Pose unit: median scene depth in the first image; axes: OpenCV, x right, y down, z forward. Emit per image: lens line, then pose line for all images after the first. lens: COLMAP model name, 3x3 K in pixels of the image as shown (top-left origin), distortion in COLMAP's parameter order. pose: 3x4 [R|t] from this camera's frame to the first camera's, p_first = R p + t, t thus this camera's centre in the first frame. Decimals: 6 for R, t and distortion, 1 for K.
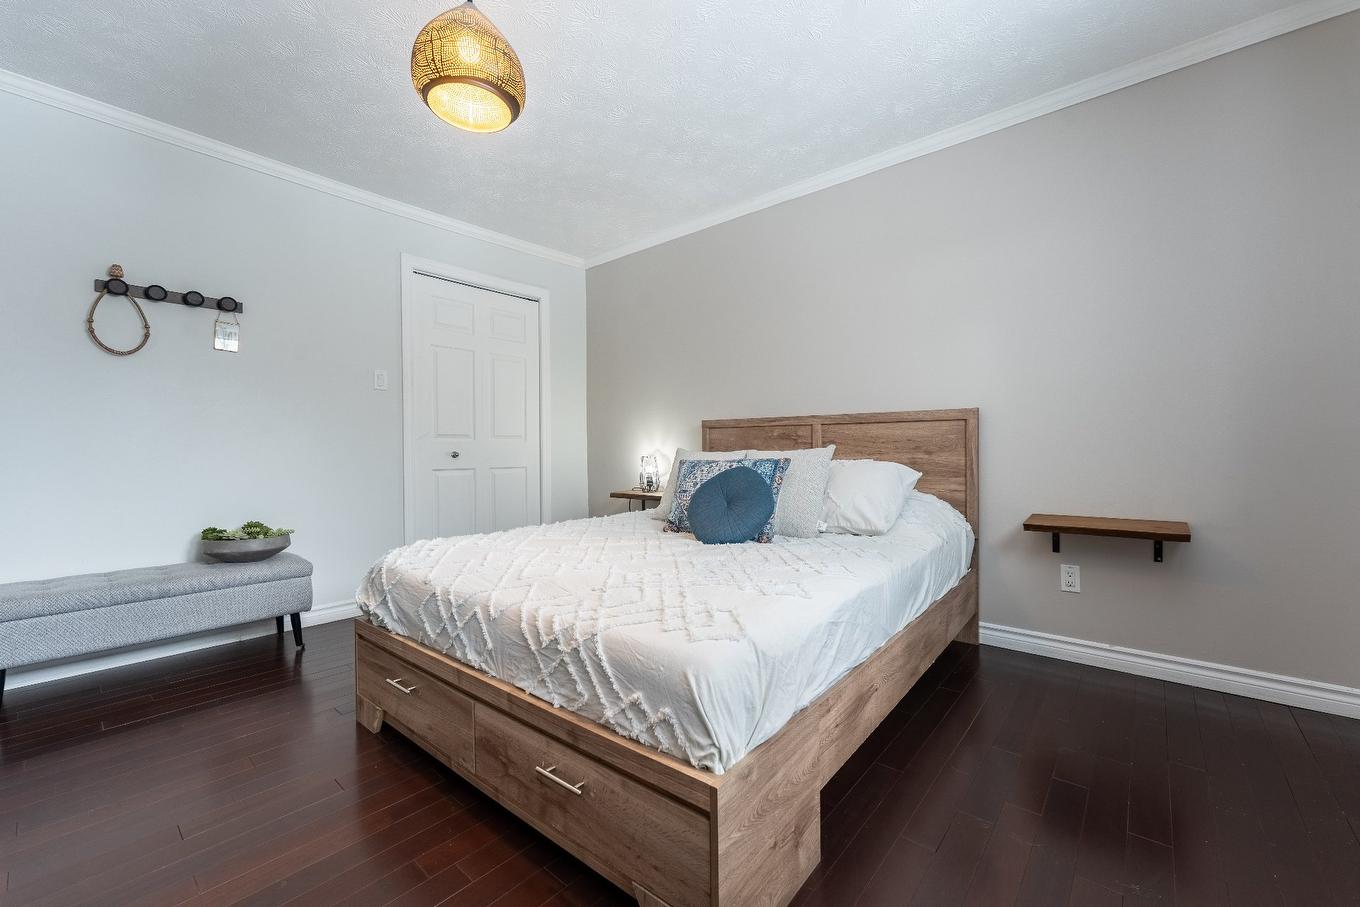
lens RADIAL K [[564.5, 0, 677.9], [0, 564.5, 451.5], [0, 0, 1]] dist [0.001422, -0.000032]
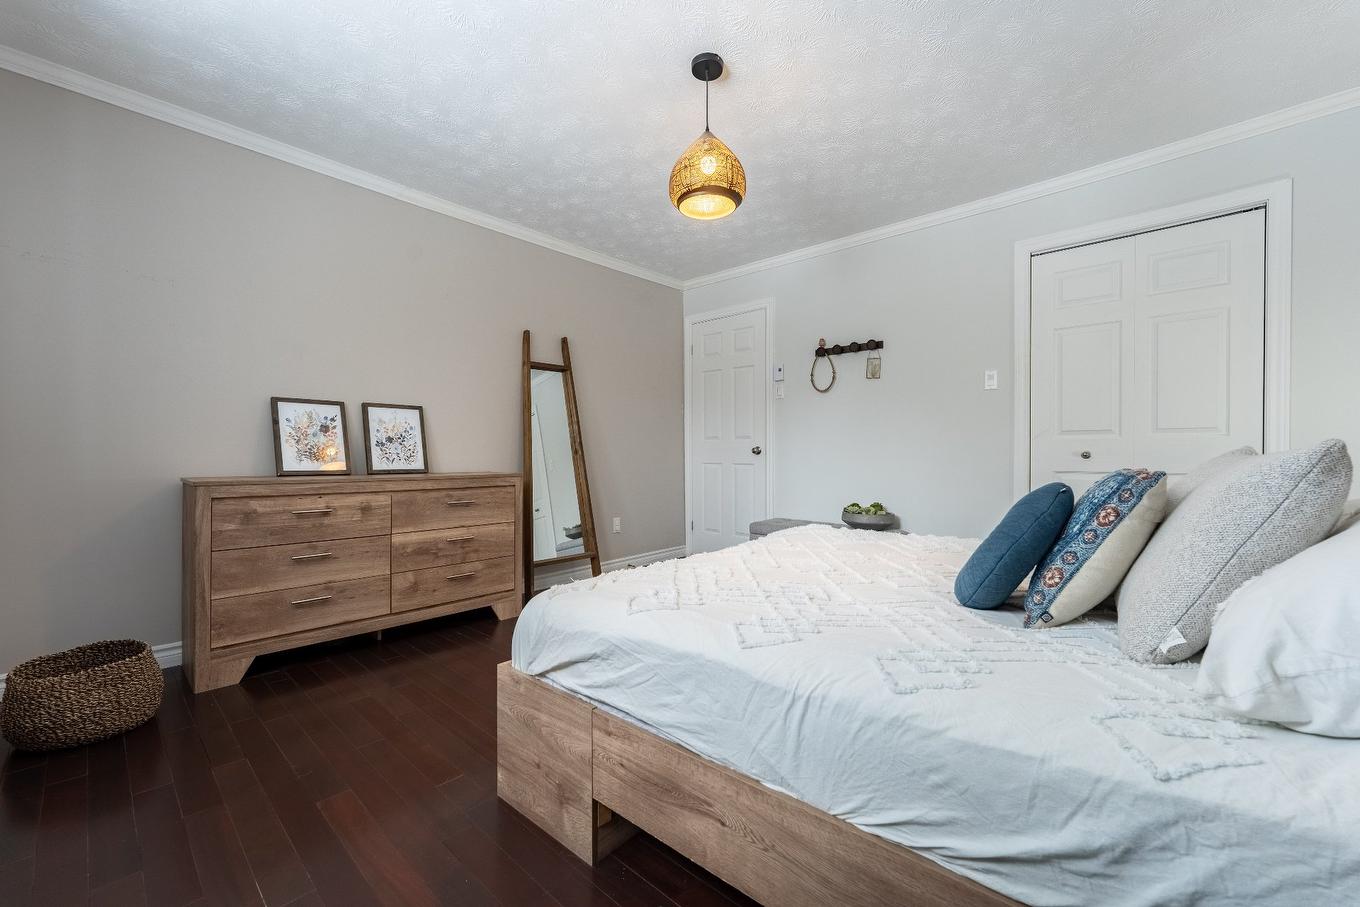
lens RADIAL K [[564.5, 0, 679.3], [0, 564.5, 451.1], [0, 0, 1]] dist [0.001422, -0.000032]
pose [[-0.062775, 0.005507, -0.998012, 0.480834], [0.002786, 0.999982, 0.005343, -0.005910], [0.998024, -0.002445, -0.062790, 0.474311]]
